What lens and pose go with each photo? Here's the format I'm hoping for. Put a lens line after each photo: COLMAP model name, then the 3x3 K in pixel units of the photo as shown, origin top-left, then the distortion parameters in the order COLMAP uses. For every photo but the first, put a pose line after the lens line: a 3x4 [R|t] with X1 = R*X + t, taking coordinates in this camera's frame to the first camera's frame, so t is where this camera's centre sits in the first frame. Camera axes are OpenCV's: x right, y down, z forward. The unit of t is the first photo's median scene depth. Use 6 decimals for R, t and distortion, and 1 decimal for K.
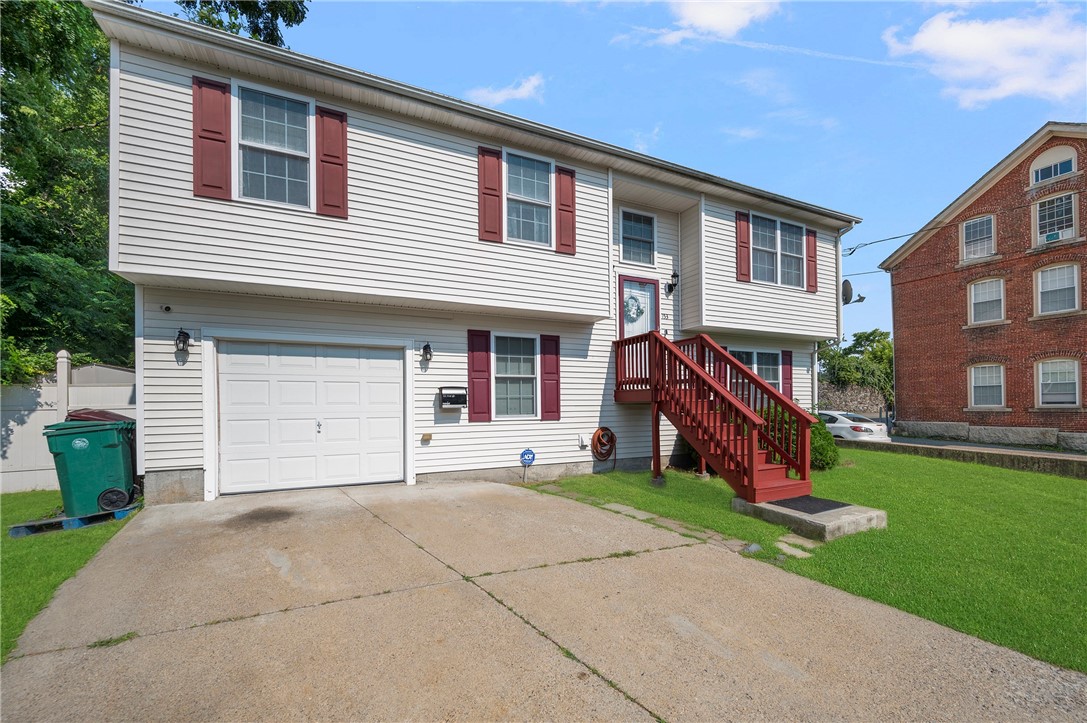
lens RADIAL K [[440.7, 0, 535.3], [0, 440.7, 403.6], [0, 0, 1]] dist [-0.000111, -0.000912]
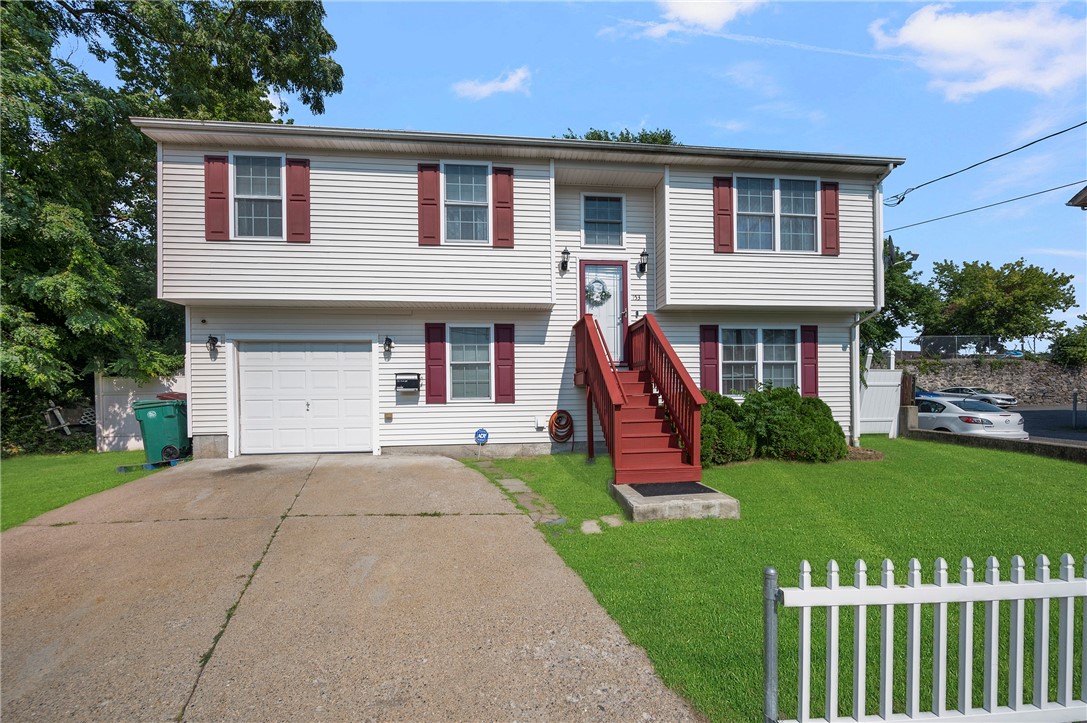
lens RADIAL K [[440.7, 0, 521.6], [0, 440.7, 396.4], [0, 0, 1]] dist [-0.000111, -0.000912]
pose [[0.943696, -0.000306, -0.330815, 0.488214], [0.003064, 0.999965, 0.007816, 0.015413], [0.330801, -0.008389, 0.943663, -0.003130]]
